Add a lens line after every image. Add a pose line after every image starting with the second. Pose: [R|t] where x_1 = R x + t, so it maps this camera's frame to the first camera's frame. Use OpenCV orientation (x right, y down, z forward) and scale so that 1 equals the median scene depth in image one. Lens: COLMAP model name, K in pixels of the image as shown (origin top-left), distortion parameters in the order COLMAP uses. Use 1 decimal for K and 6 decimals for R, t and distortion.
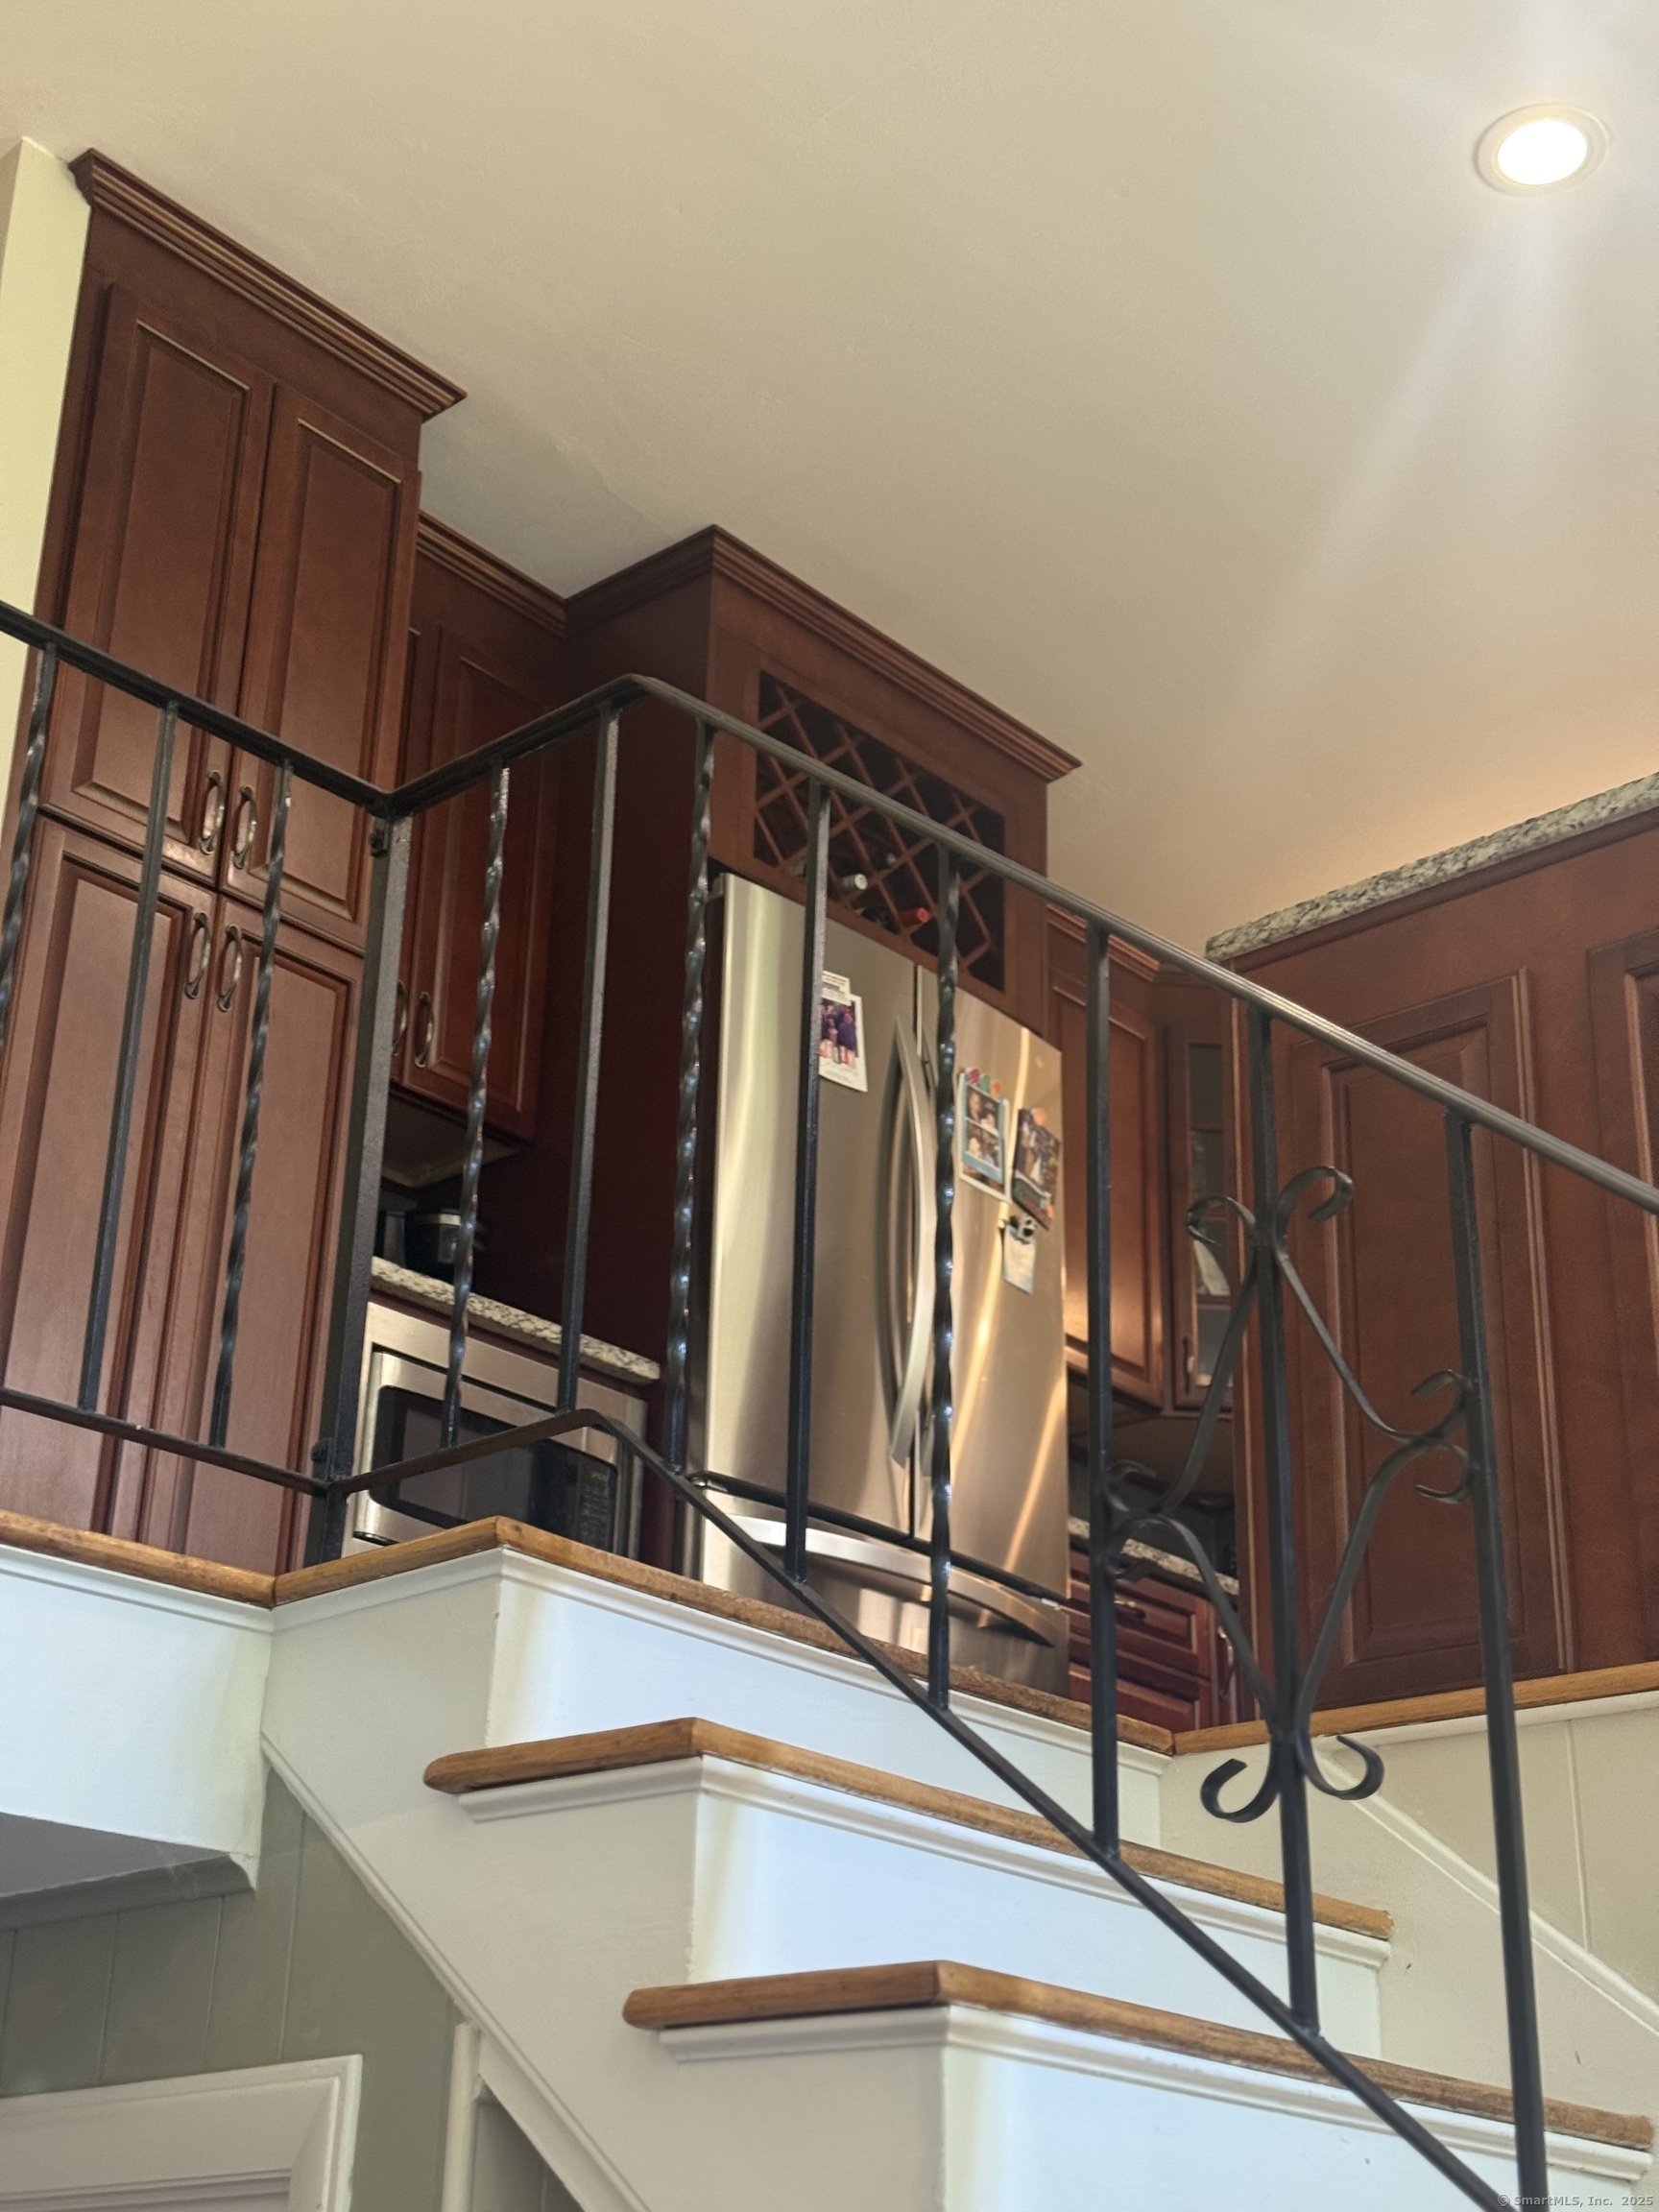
lens RADIAL K [[3032.8, 0, 829.5], [0, 3032.8, 1107.5], [0, 0, 1]] dist [-0.010009, 0.000000]
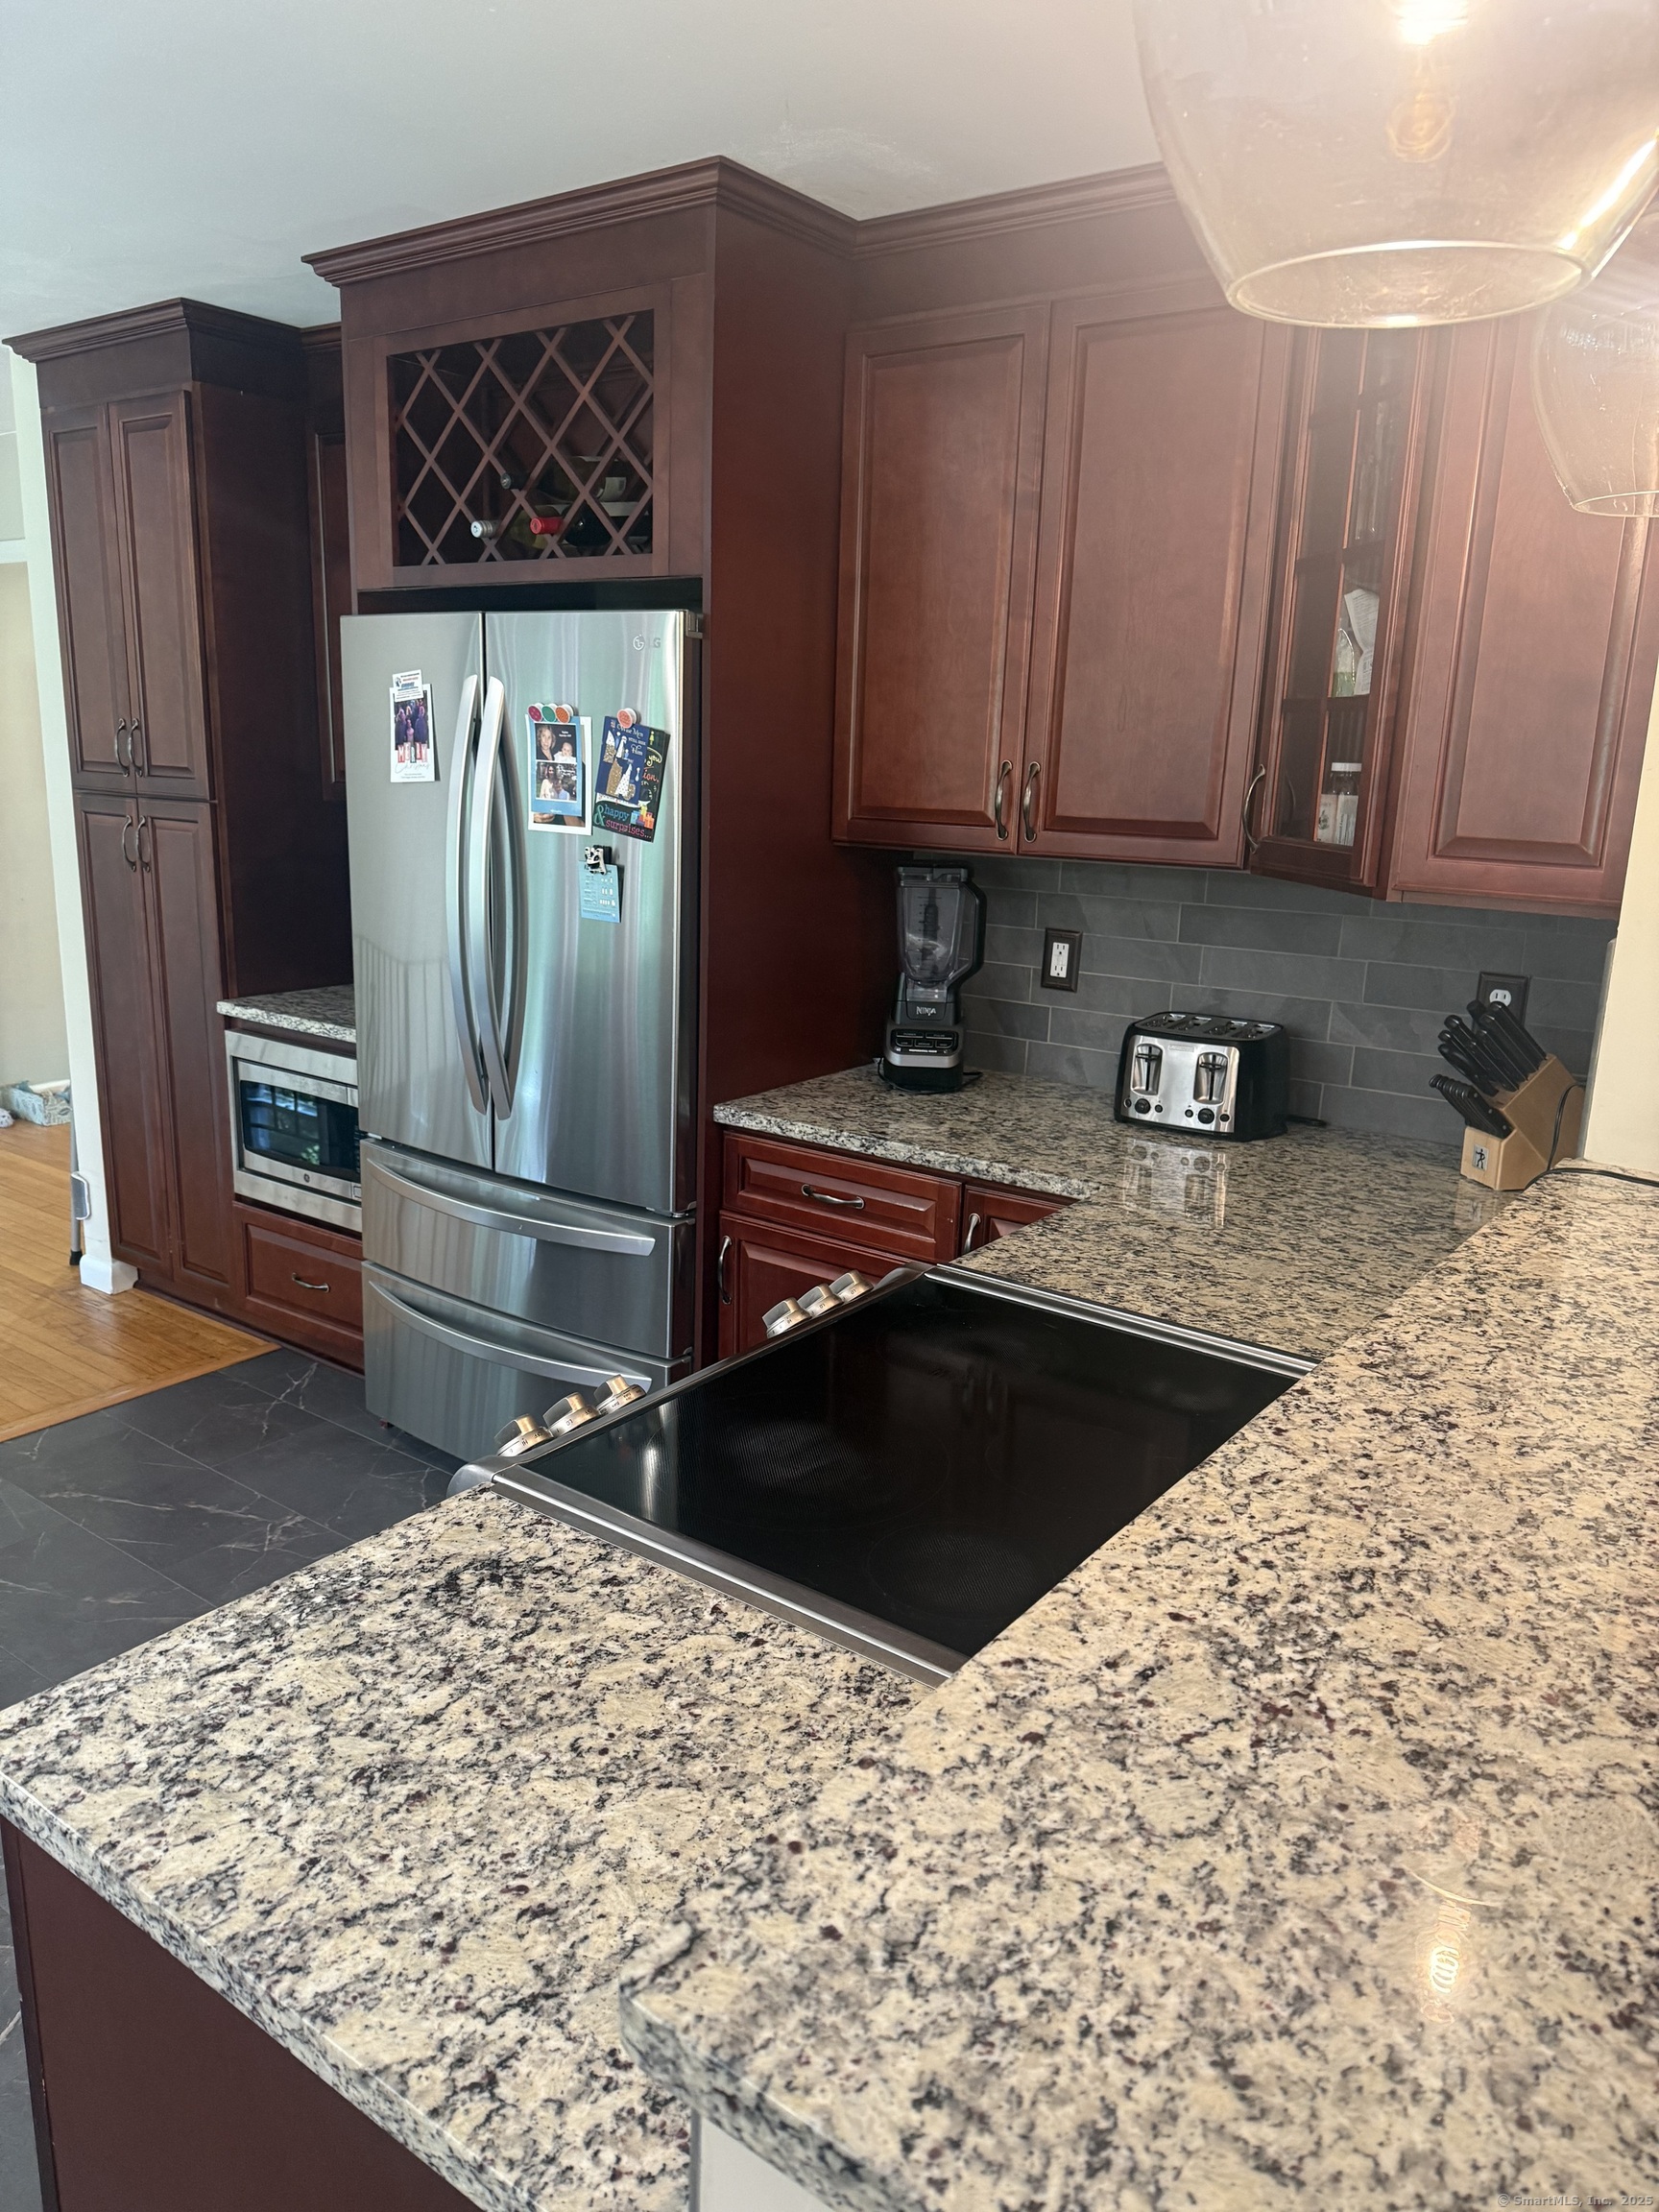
lens RADIAL K [[1557.6, 0, 827.5], [0, 1557.6, 1098.9], [0, 0, 1]] dist [0.027736, -0.035301]
pose [[0.105936, 0.217765, -0.970235, 0.587360], [0.393885, 0.886723, 0.242027, 0.015586], [0.913035, -0.407800, 0.008162, 1.032067]]
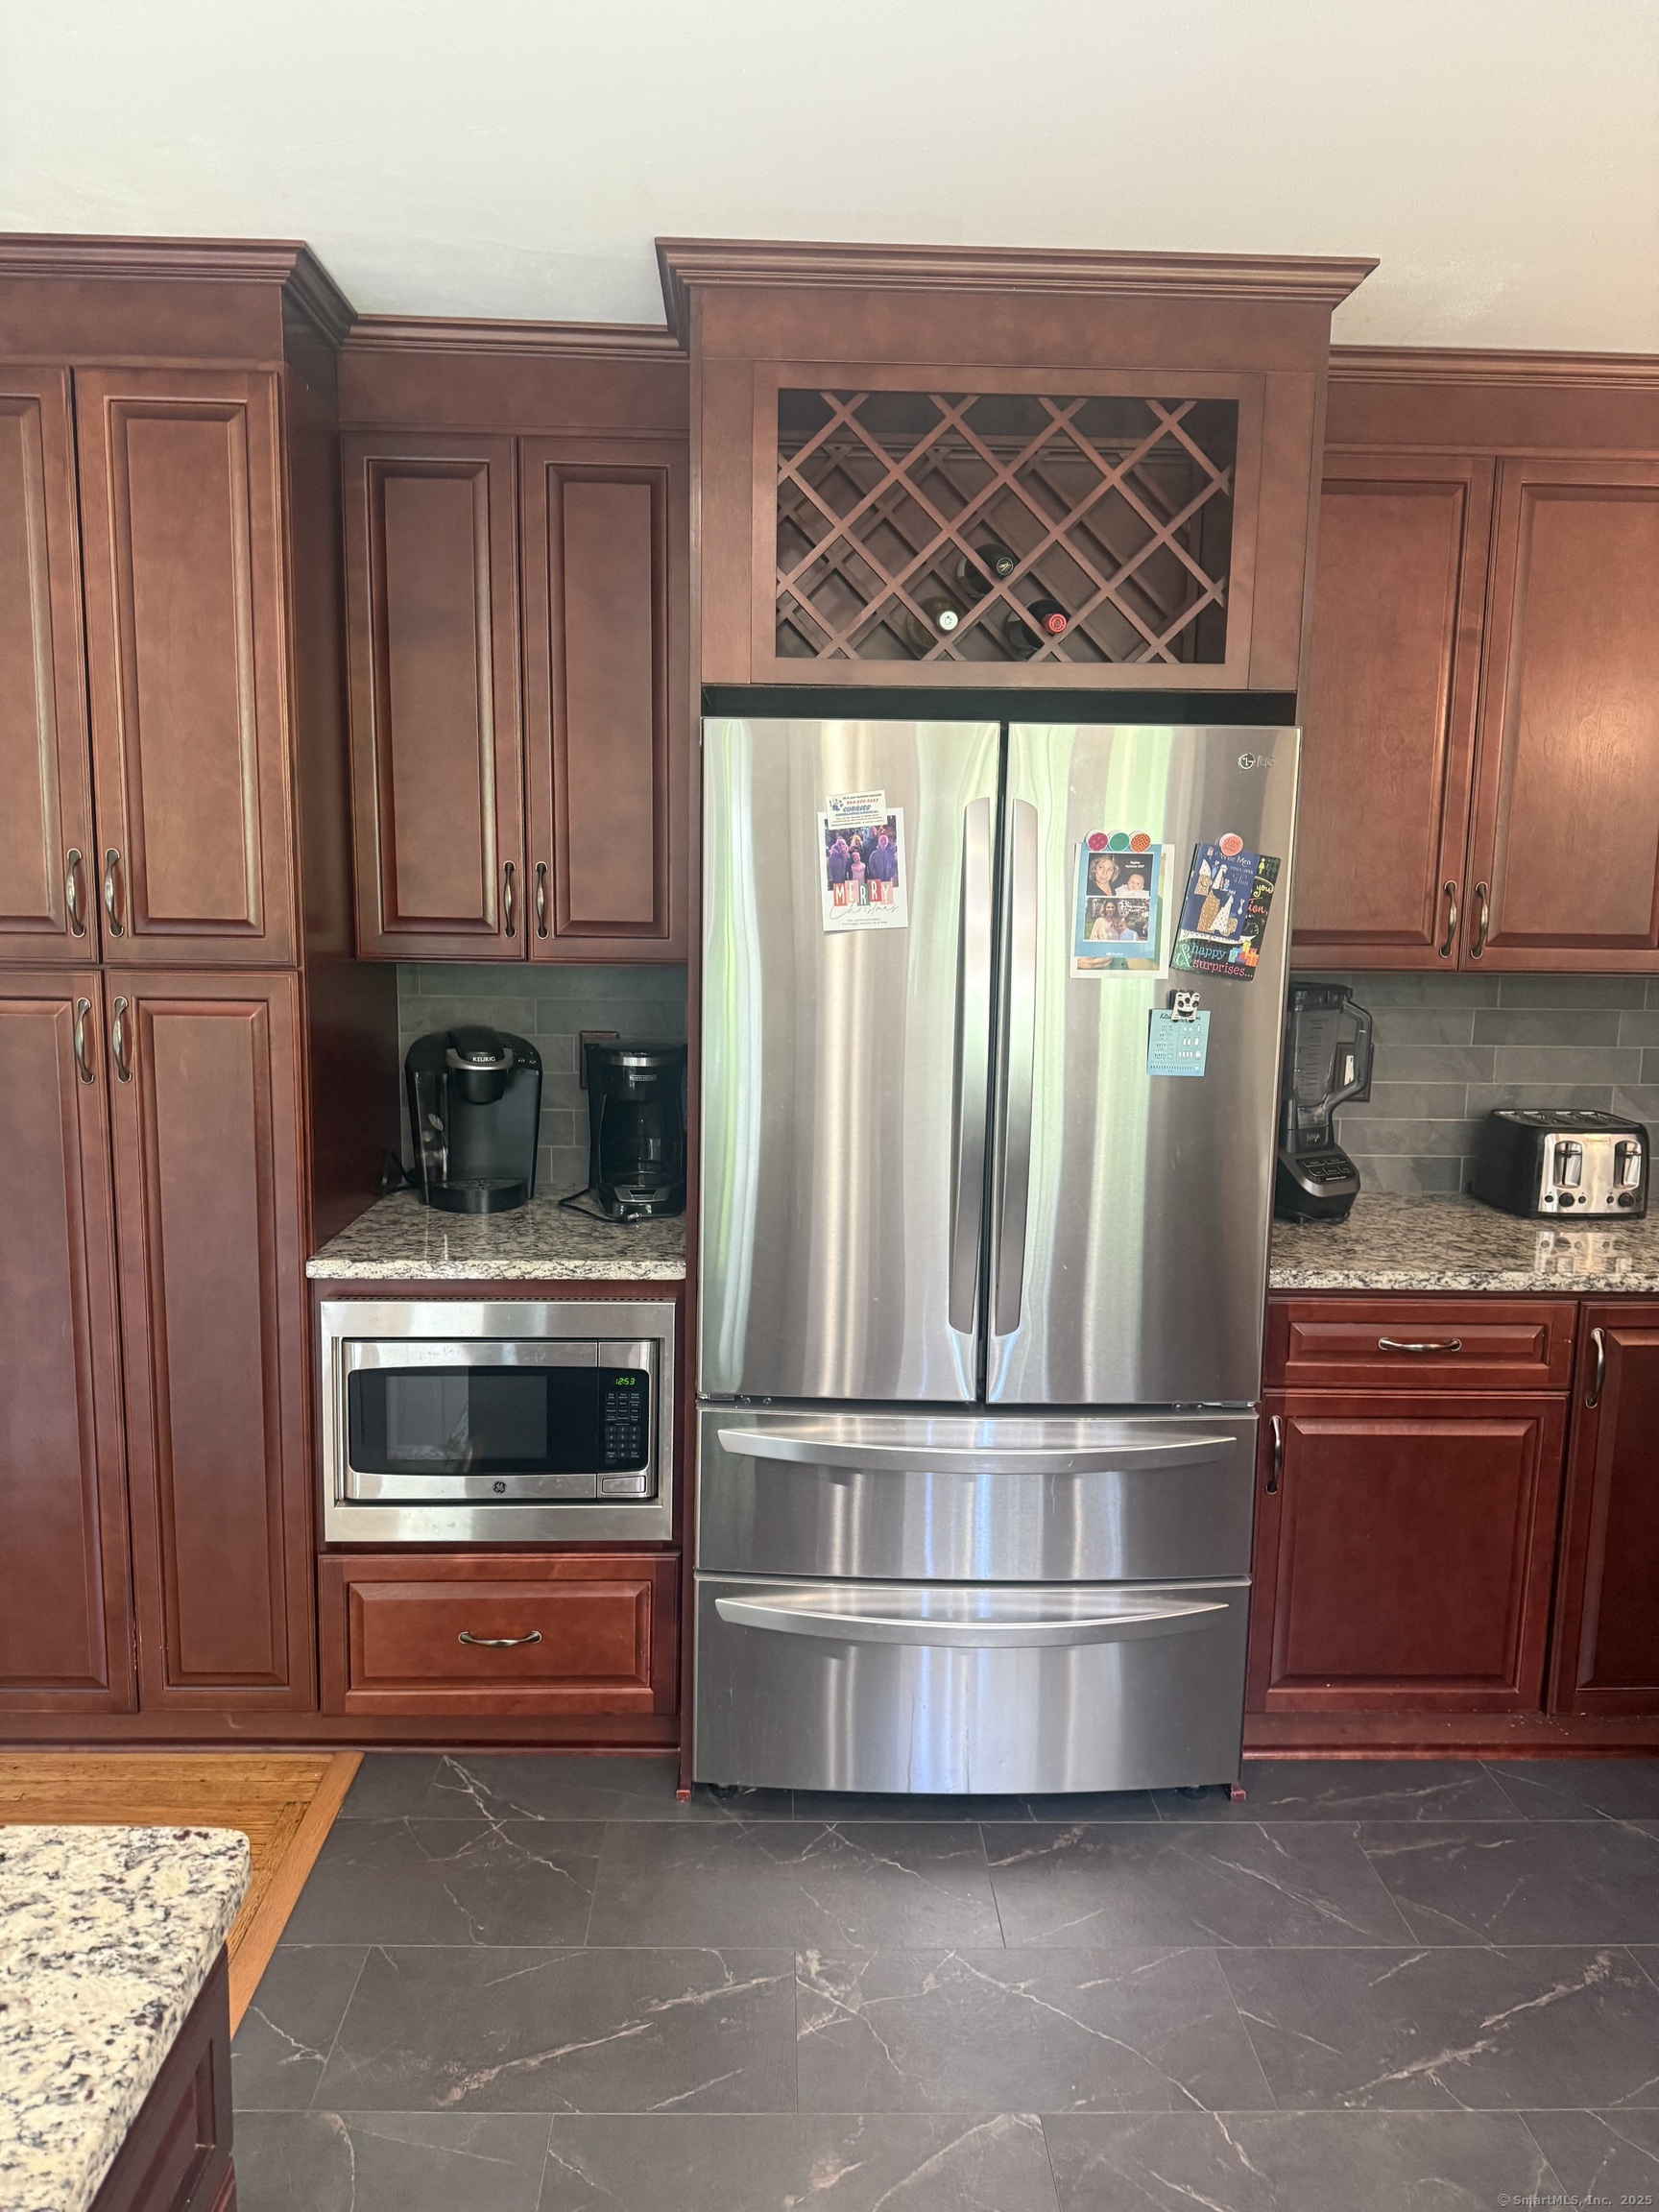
lens RADIAL K [[1557.6, 0, 816.7], [0, 1557.6, 1092.6], [0, 0, 1]] dist [0.027736, -0.035301]
pose [[0.684576, 0.092206, -0.723087, 0.314199], [0.301801, 0.867101, 0.396298, -0.145259], [0.663530, -0.489524, 0.565769, 0.668484]]
